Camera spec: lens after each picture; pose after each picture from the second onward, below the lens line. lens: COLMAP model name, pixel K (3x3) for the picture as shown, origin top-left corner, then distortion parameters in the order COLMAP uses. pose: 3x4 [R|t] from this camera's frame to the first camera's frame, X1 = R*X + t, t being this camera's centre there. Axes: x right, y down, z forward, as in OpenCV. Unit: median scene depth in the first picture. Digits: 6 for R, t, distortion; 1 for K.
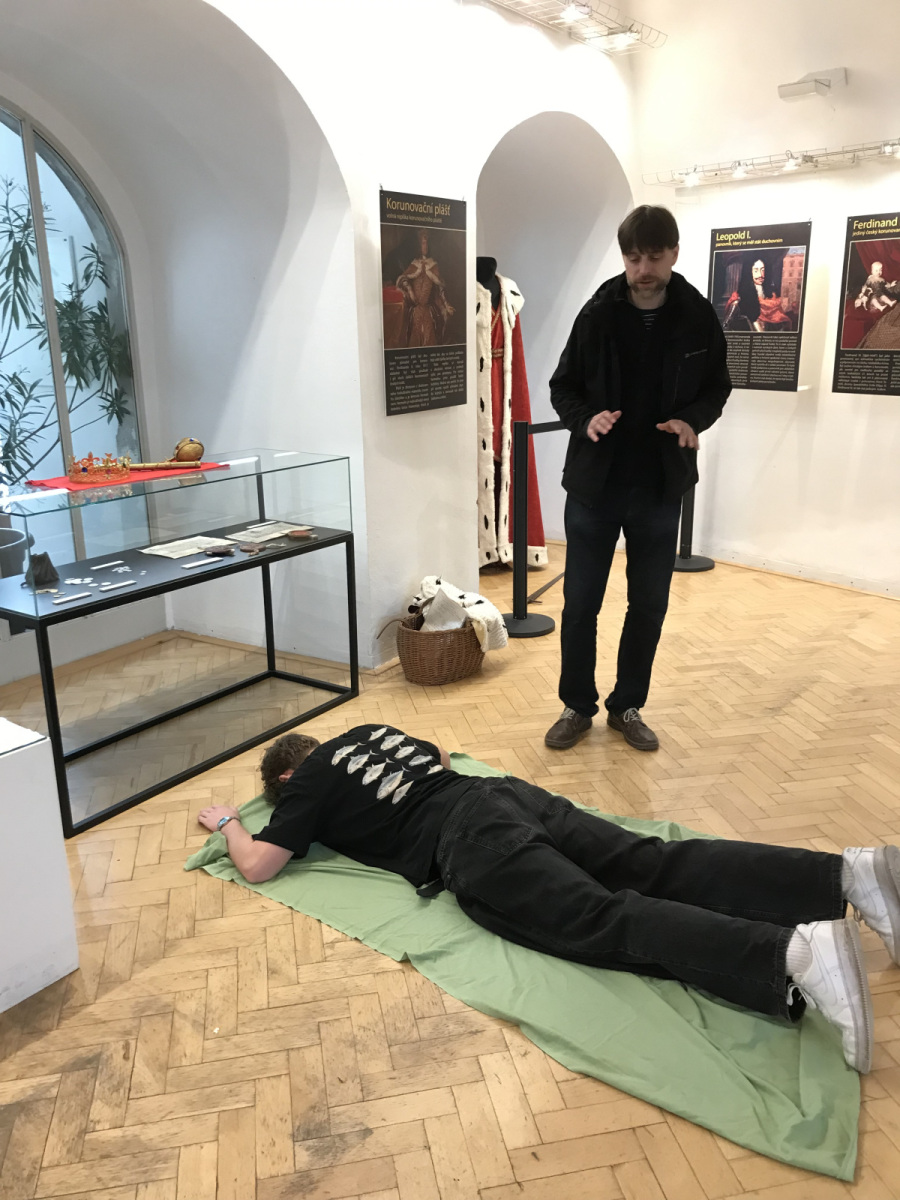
lens RADIAL K [[945.4, 0, 450.0], [0, 945.4, 600.0], [0, 0, 1]] dist [0.006212, 0.007399]
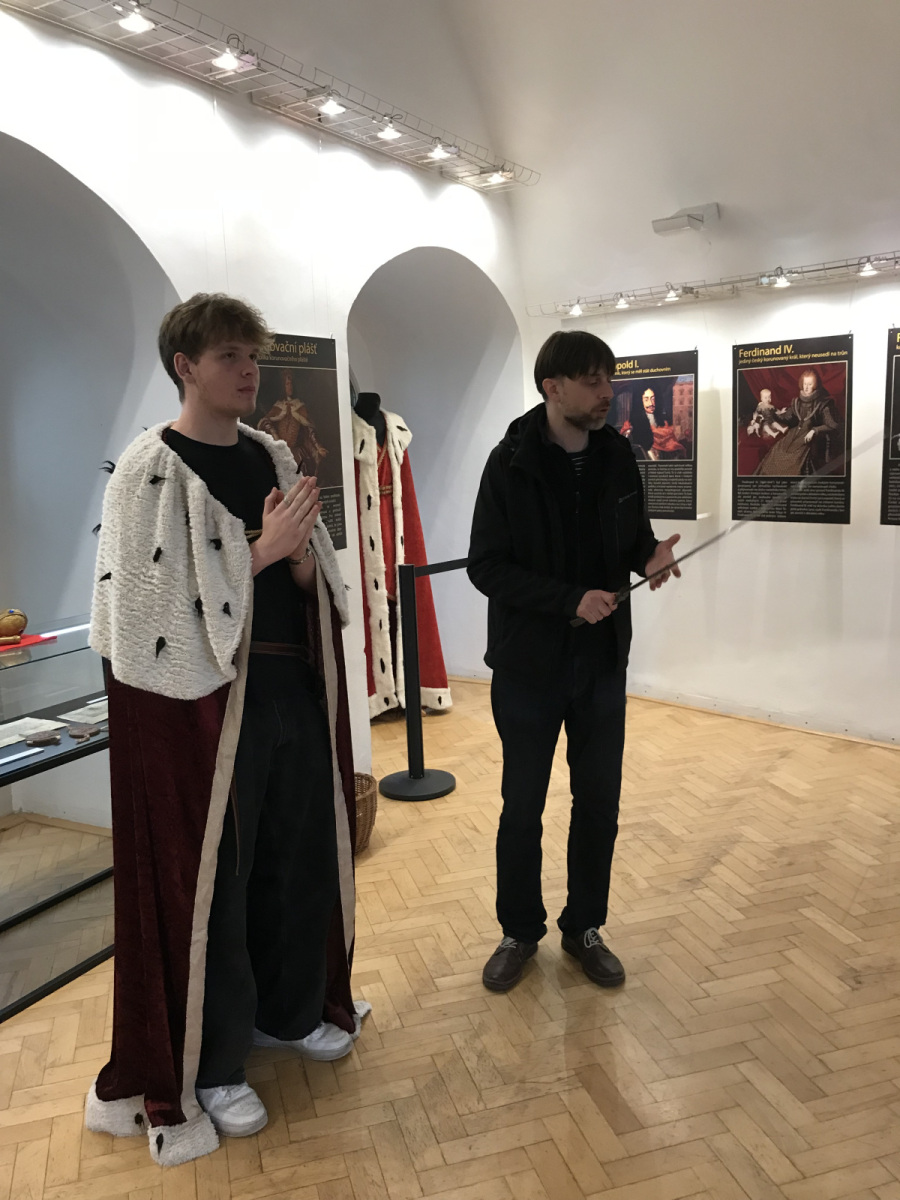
lens RADIAL K [[924.1, 0, 450.0], [0, 924.1, 600.0], [0, 0, 1]] dist [0.065561, -0.176421]
pose [[0.997078, -0.038467, 0.065997, 0.054159], [0.045685, 0.992701, -0.111609, -0.048494], [-0.061222, 0.114298, 0.991558, 0.093063]]
